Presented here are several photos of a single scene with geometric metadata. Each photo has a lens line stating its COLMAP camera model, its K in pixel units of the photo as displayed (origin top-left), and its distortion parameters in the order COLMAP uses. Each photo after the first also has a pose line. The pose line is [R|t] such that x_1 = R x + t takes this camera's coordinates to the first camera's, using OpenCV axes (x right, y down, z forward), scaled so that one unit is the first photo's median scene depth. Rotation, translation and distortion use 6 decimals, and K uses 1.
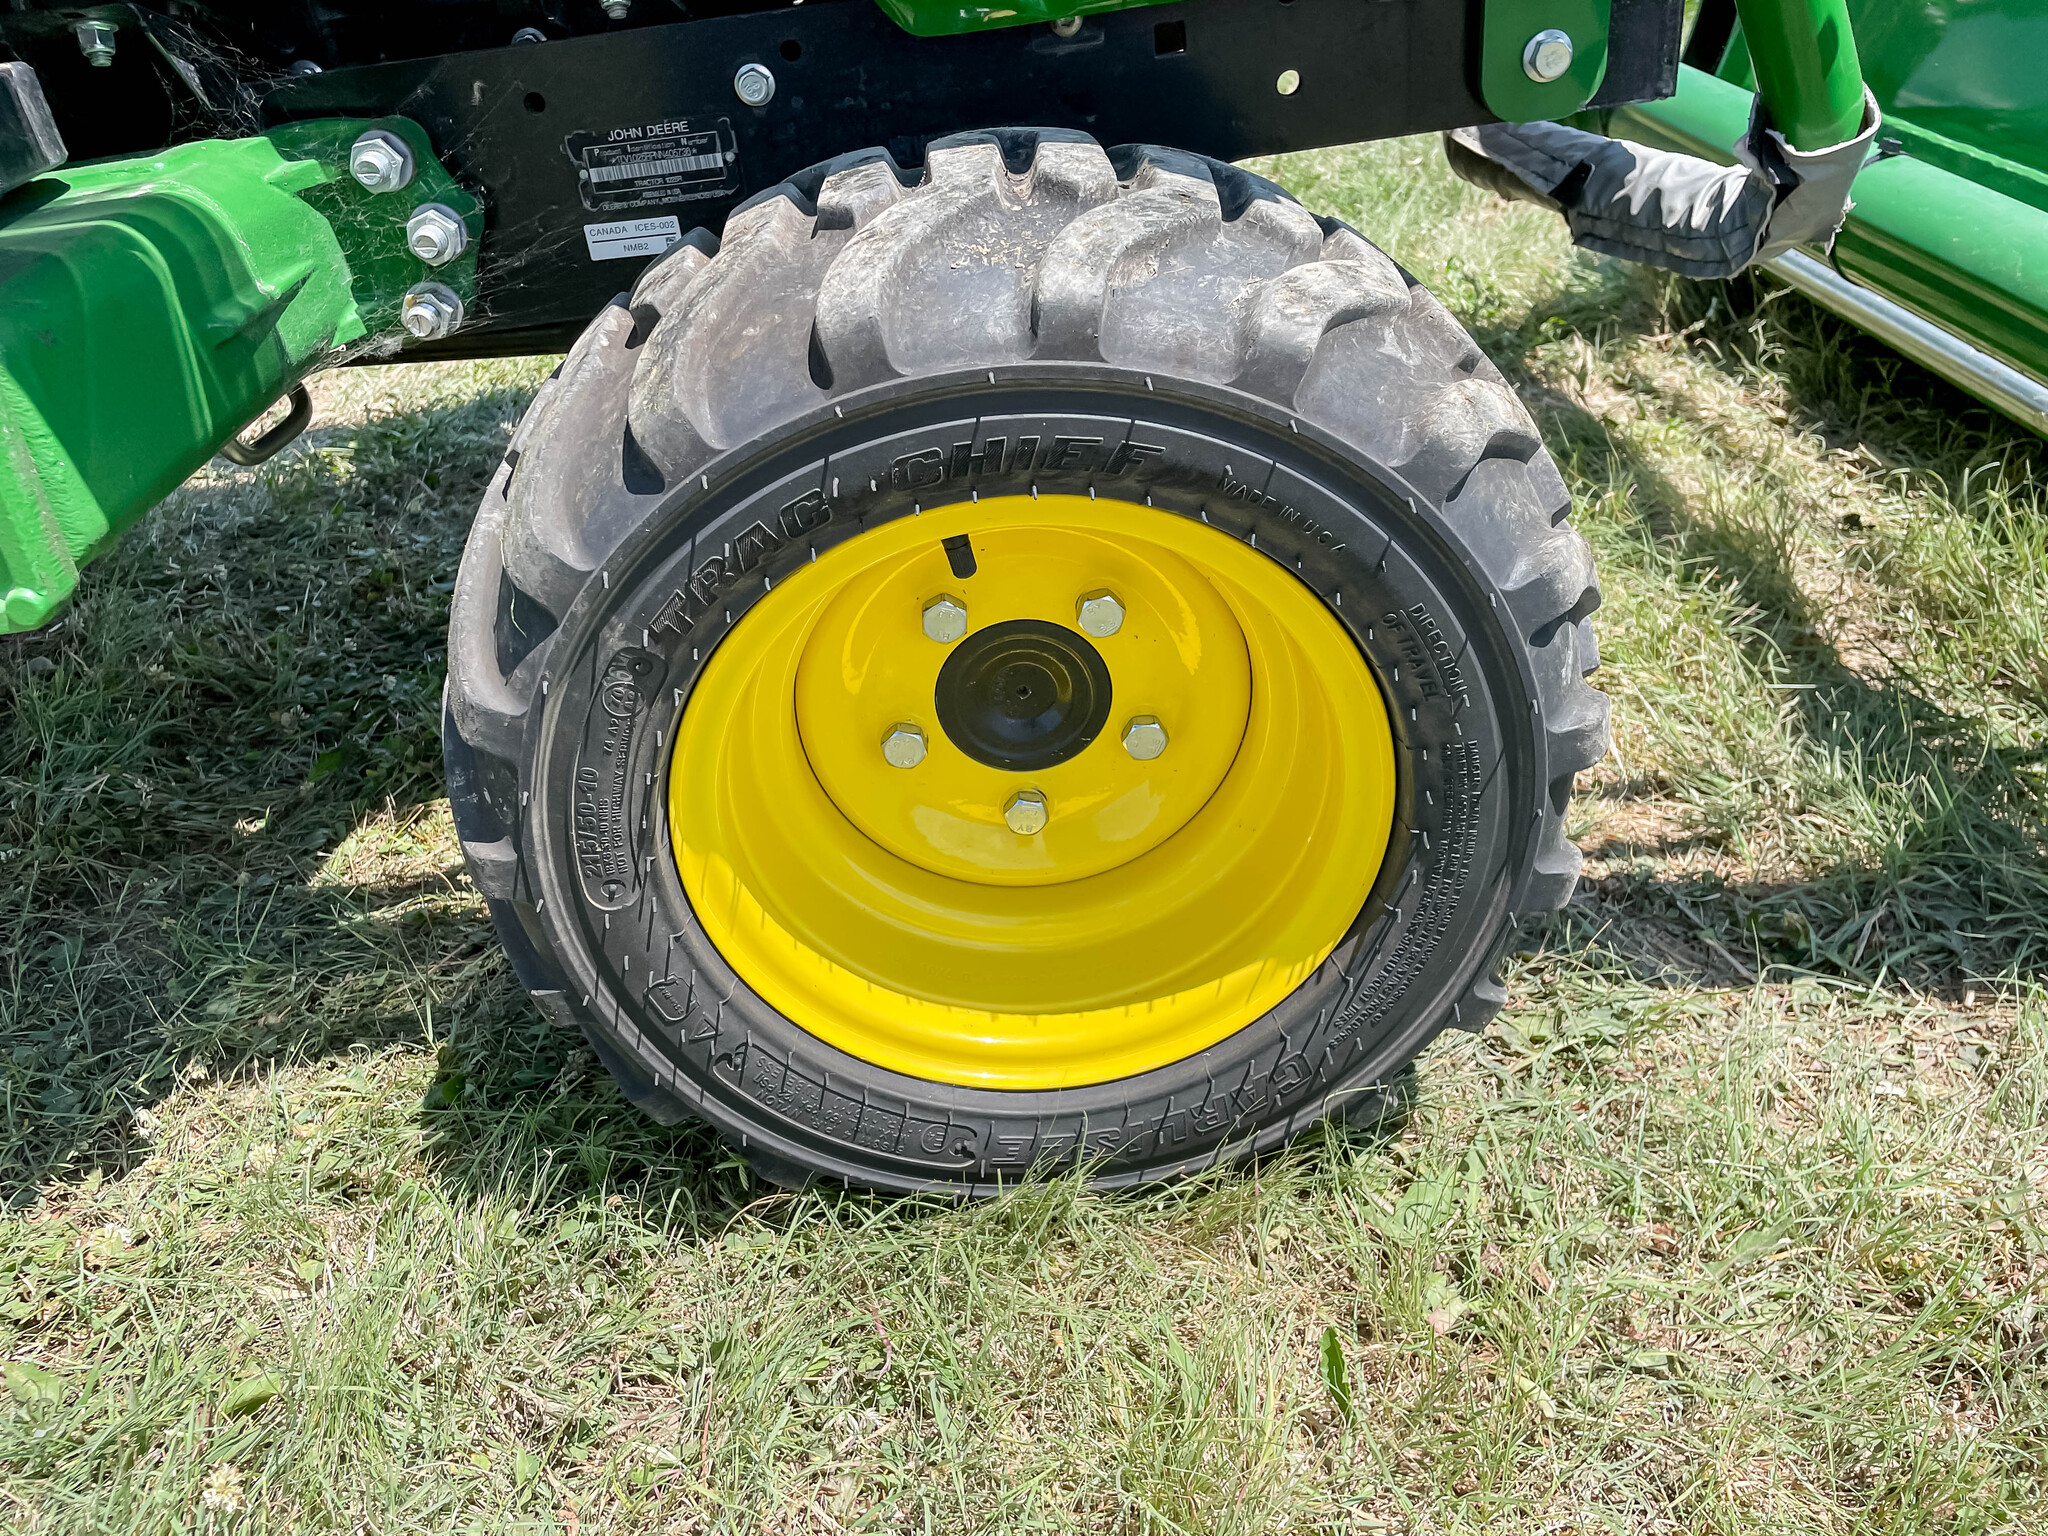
lens RADIAL K [[1549.6, 0, 1028.4], [0, 1549.6, 764.7], [0, 0, 1]] dist [0.079092, -0.104766]
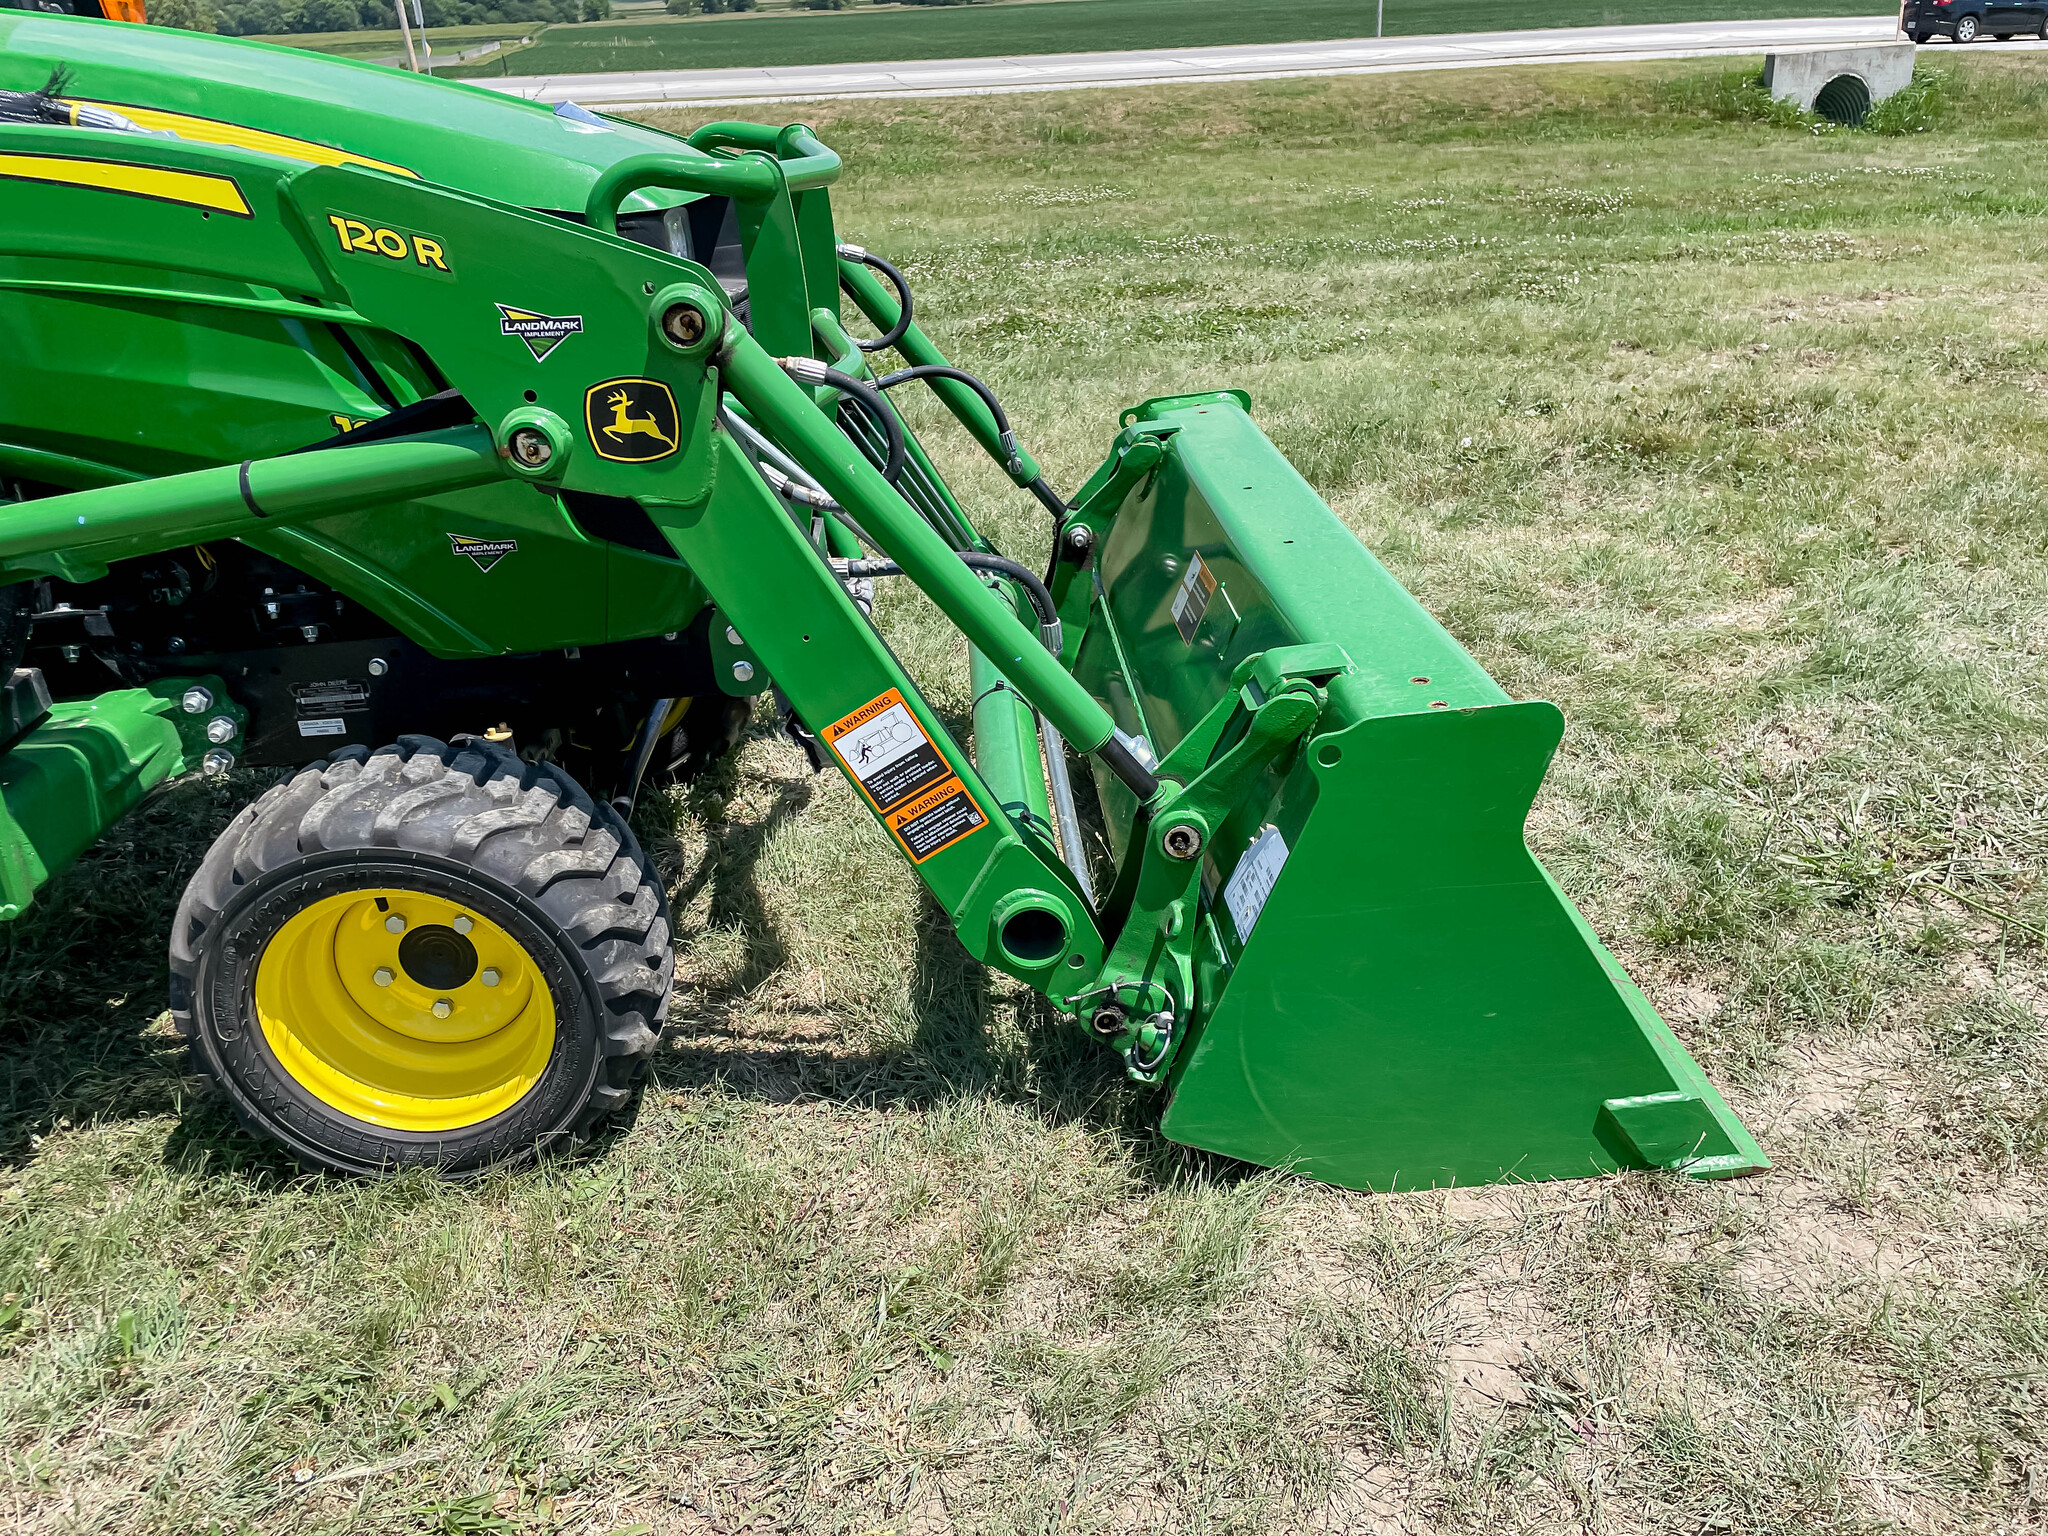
lens RADIAL K [[1549.6, 0, 1006.7], [0, 1549.6, 762.6], [0, 0, 1]] dist [0.079092, -0.104766]
pose [[0.999126, 0.041789, 0.000858, 0.721728], [-0.041278, 0.989715, -0.136971, -0.040411], [-0.006573, 0.136816, 0.990575, -1.175713]]
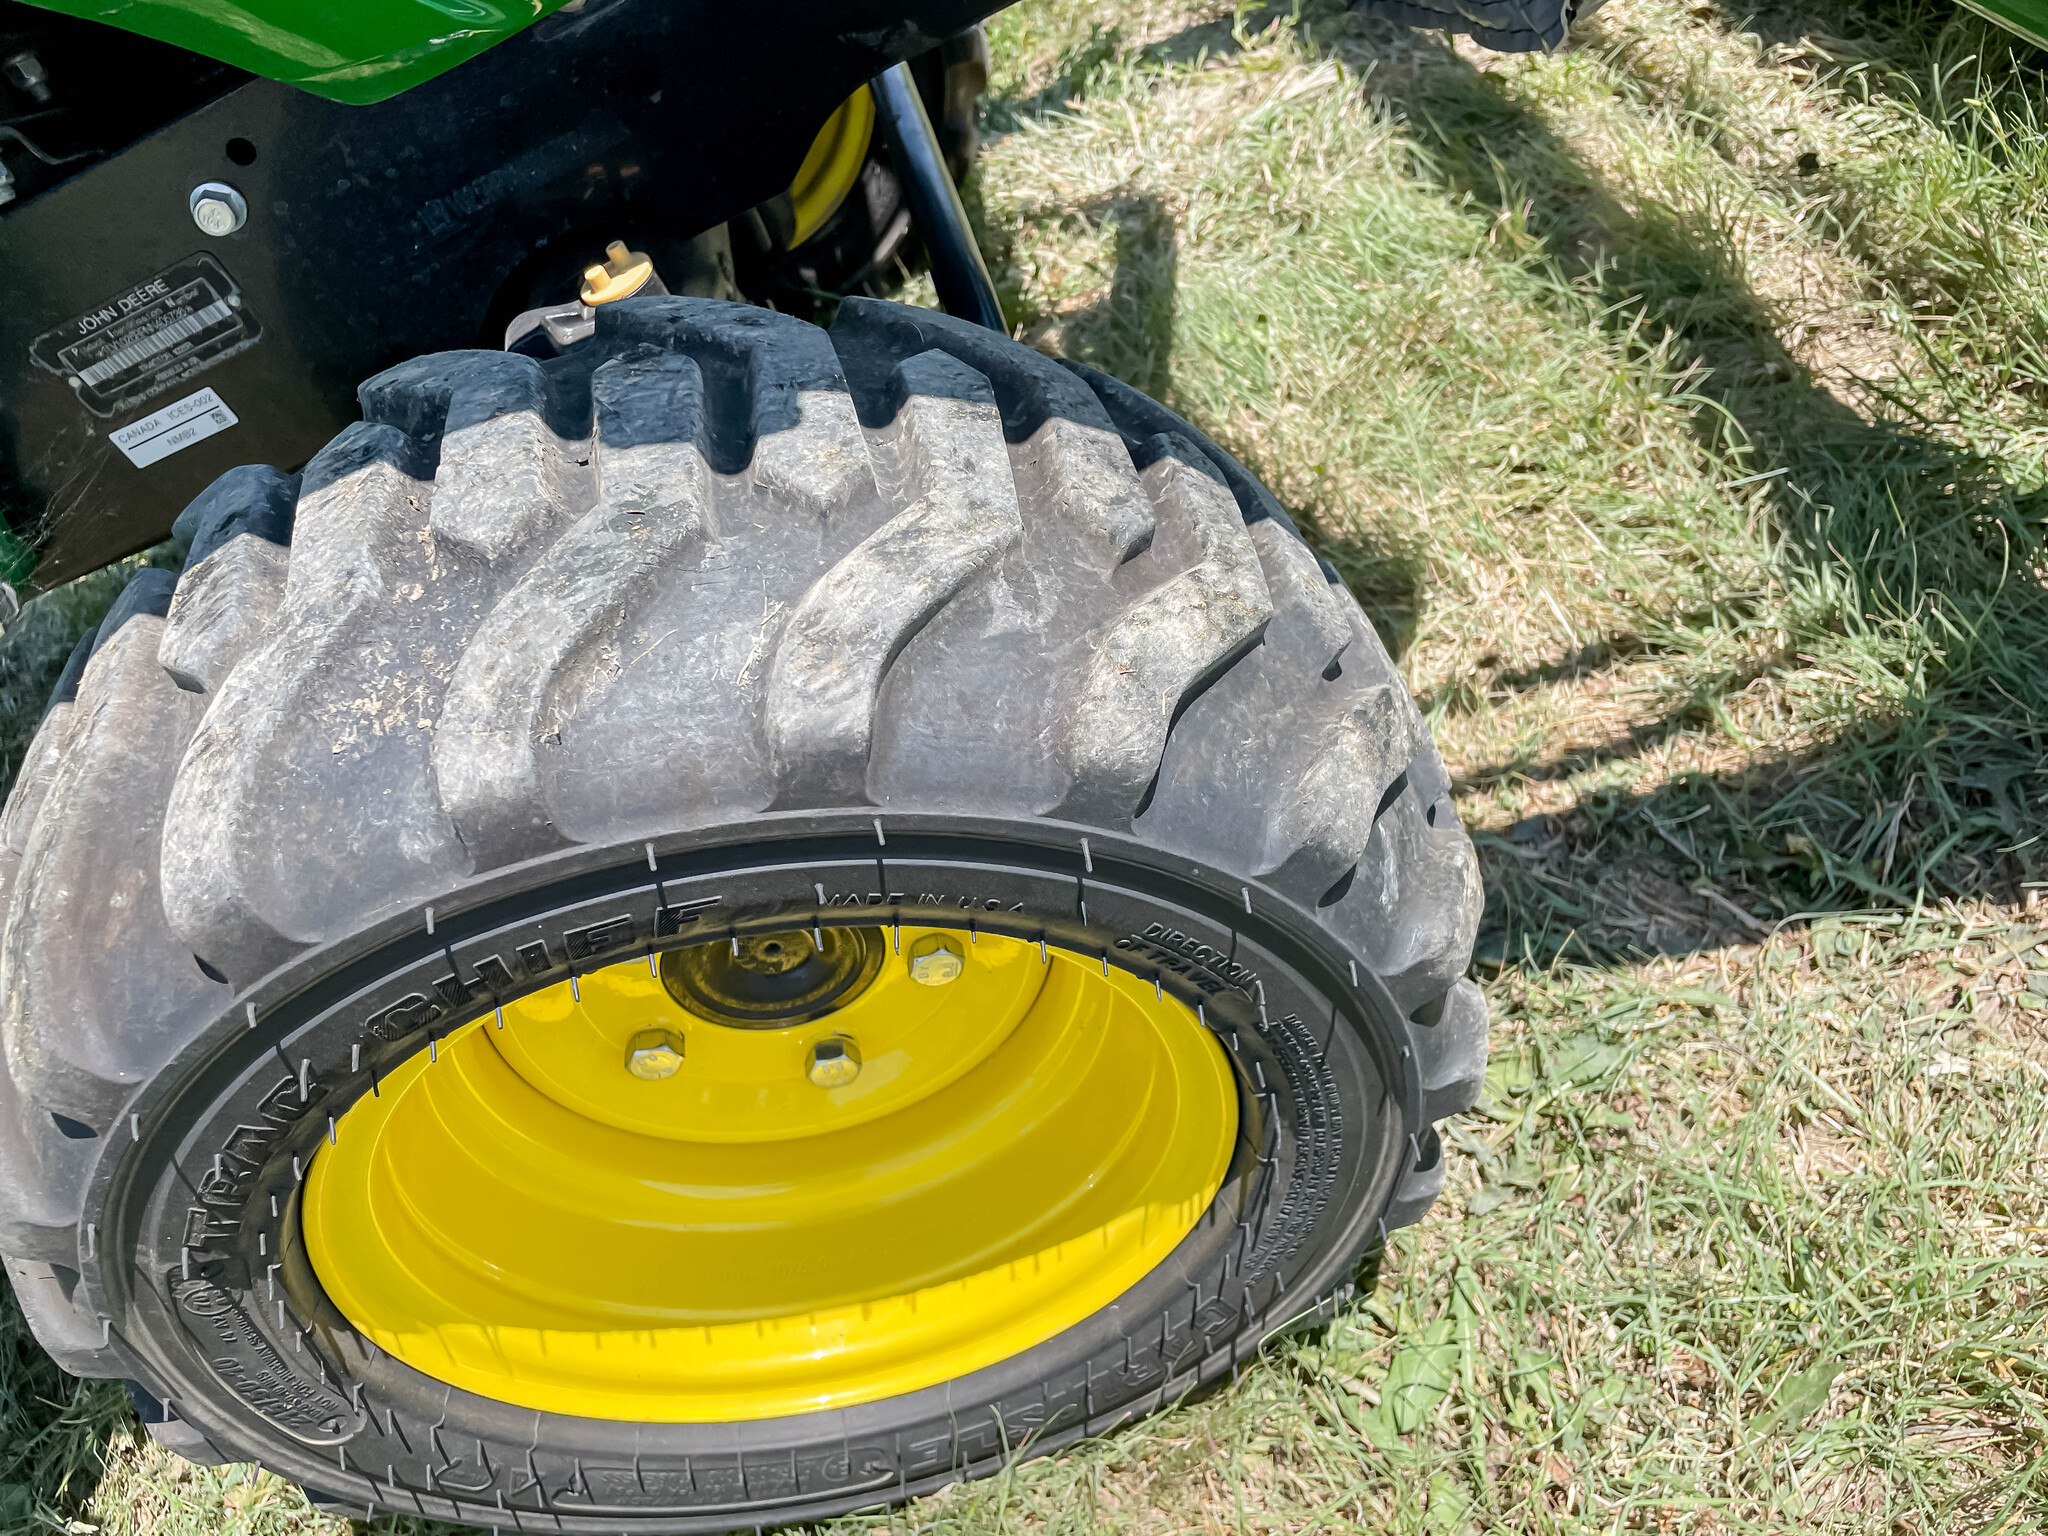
lens RADIAL K [[1549.6, 0, 1012.3], [0, 1549.6, 774.9], [0, 0, 1]] dist [0.079092, -0.104766]
pose [[0.954566, -0.282818, -0.093909, 0.189551], [0.296856, 0.930044, 0.216551, -0.236264], [0.026095, -0.234590, 0.971744, 0.214913]]
